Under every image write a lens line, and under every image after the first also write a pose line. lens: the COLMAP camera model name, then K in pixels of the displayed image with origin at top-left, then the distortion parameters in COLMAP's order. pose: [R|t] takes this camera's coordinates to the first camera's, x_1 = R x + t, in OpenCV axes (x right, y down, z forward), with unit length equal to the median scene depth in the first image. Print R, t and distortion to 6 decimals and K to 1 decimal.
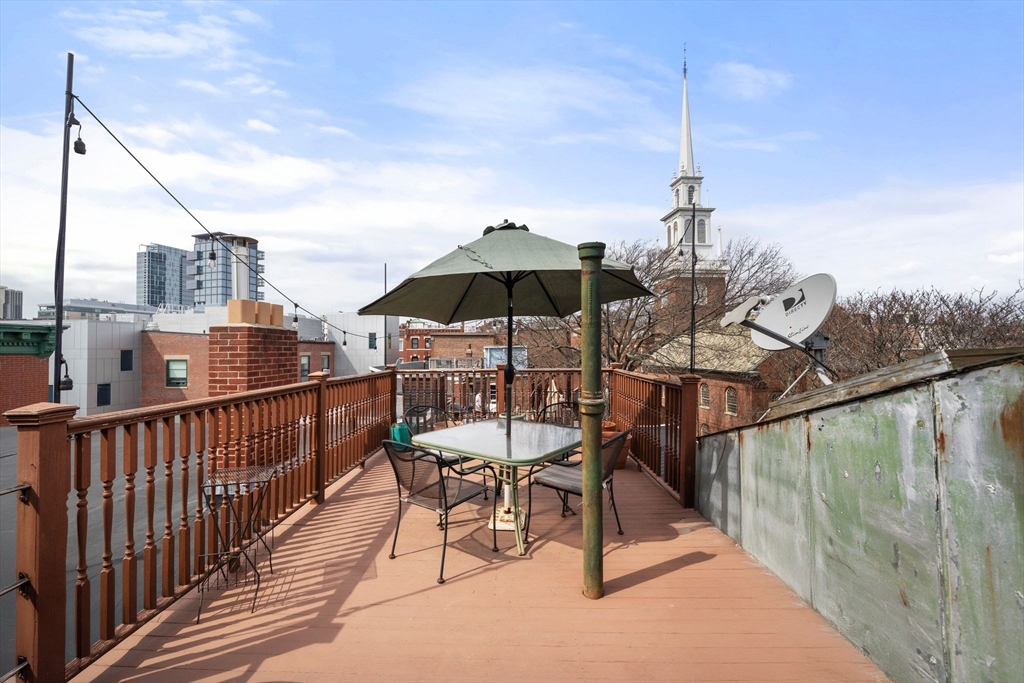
lens RADIAL K [[440.7, 0, 508.4], [0, 440.7, 341.6], [0, 0, 1]] dist [-0.001408, -0.000259]
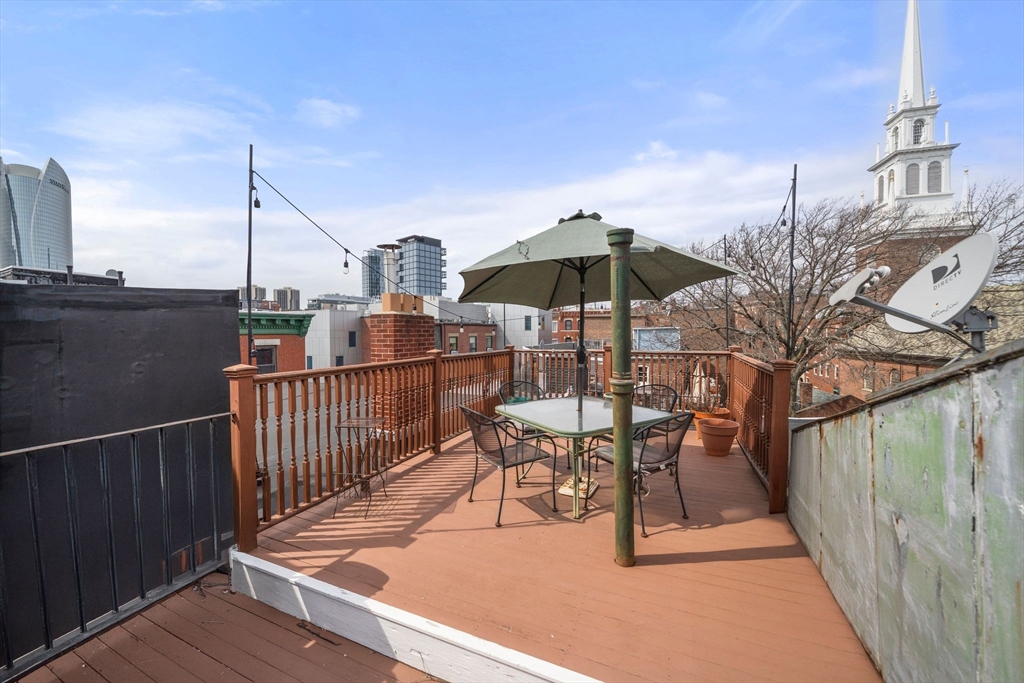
lens RADIAL K [[440.7, 0, 513.0], [0, 440.7, 341.6], [0, 0, 1]] dist [-0.001408, -0.000259]
pose [[0.910292, 0.010189, -0.413842, 0.307135], [0.007664, 0.999111, 0.041456, -0.003828], [0.413896, -0.040908, 0.909404, -0.044756]]
